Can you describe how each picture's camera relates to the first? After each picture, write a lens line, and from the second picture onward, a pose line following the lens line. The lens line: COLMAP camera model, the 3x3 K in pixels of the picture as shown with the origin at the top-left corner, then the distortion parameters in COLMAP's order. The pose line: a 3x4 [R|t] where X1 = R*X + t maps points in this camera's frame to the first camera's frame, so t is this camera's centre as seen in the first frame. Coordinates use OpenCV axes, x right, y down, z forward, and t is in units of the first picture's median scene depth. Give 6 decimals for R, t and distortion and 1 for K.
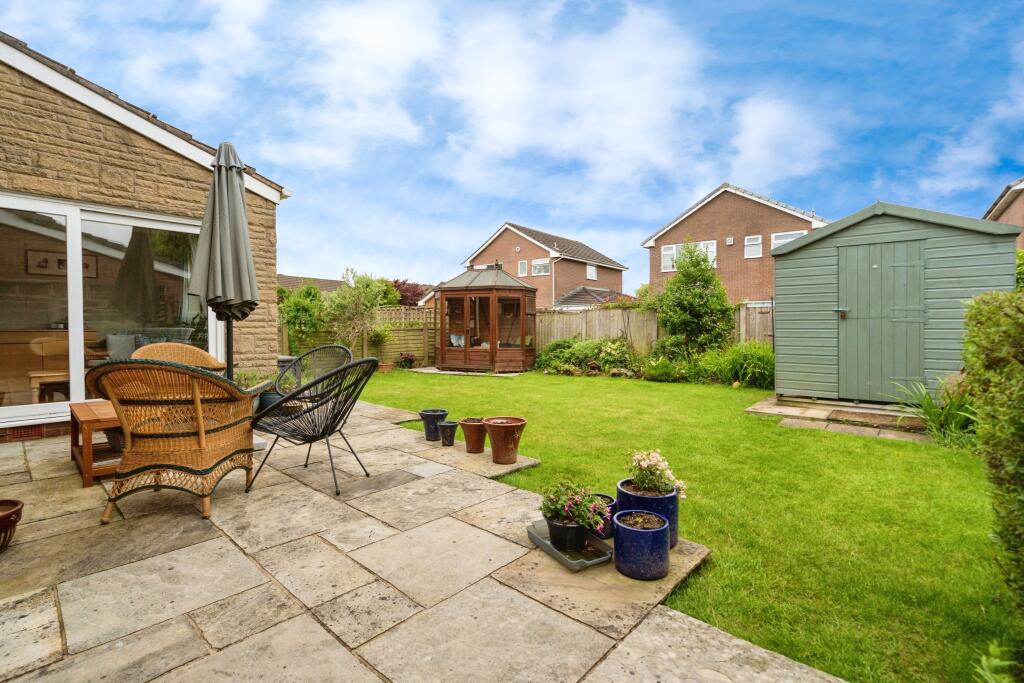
lens RADIAL K [[480.5, 0, 497.6], [0, 480.5, 328.4], [0, 0, 1]] dist [-0.026908, -0.000324]
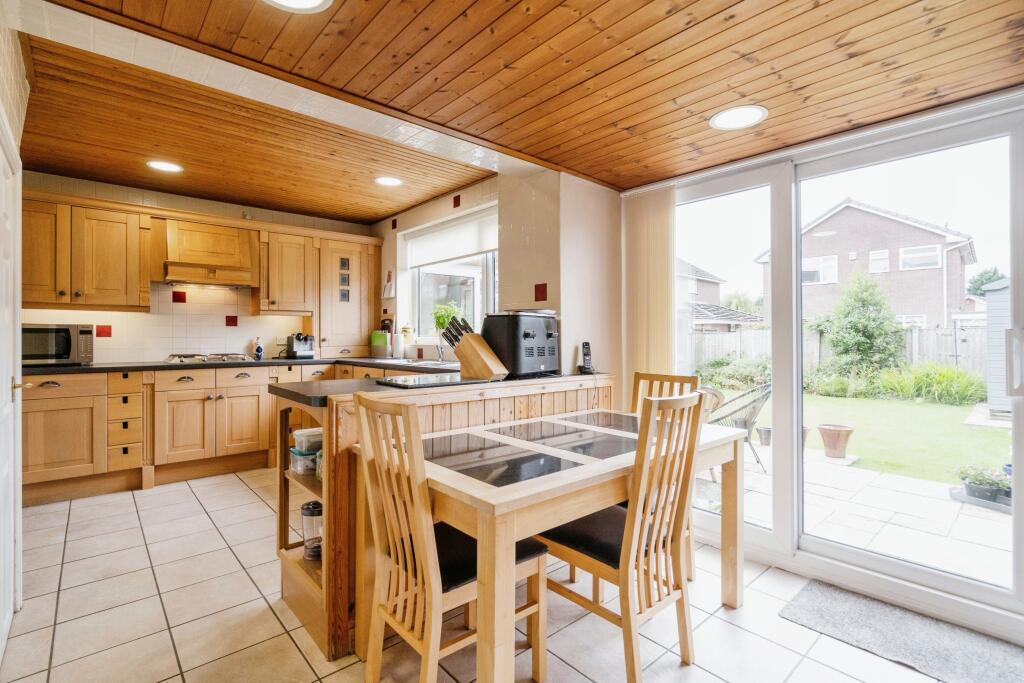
lens RADIAL K [[480.5, 0, 497.6], [0, 480.5, 328.4], [0, 0, 1]] dist [-0.026908, -0.000324]
pose [[0.991559, -0.006251, -0.129507, -0.282366], [0.003528, 0.999768, -0.021240, -0.025509], [0.129610, 0.020604, 0.991351, -0.180654]]
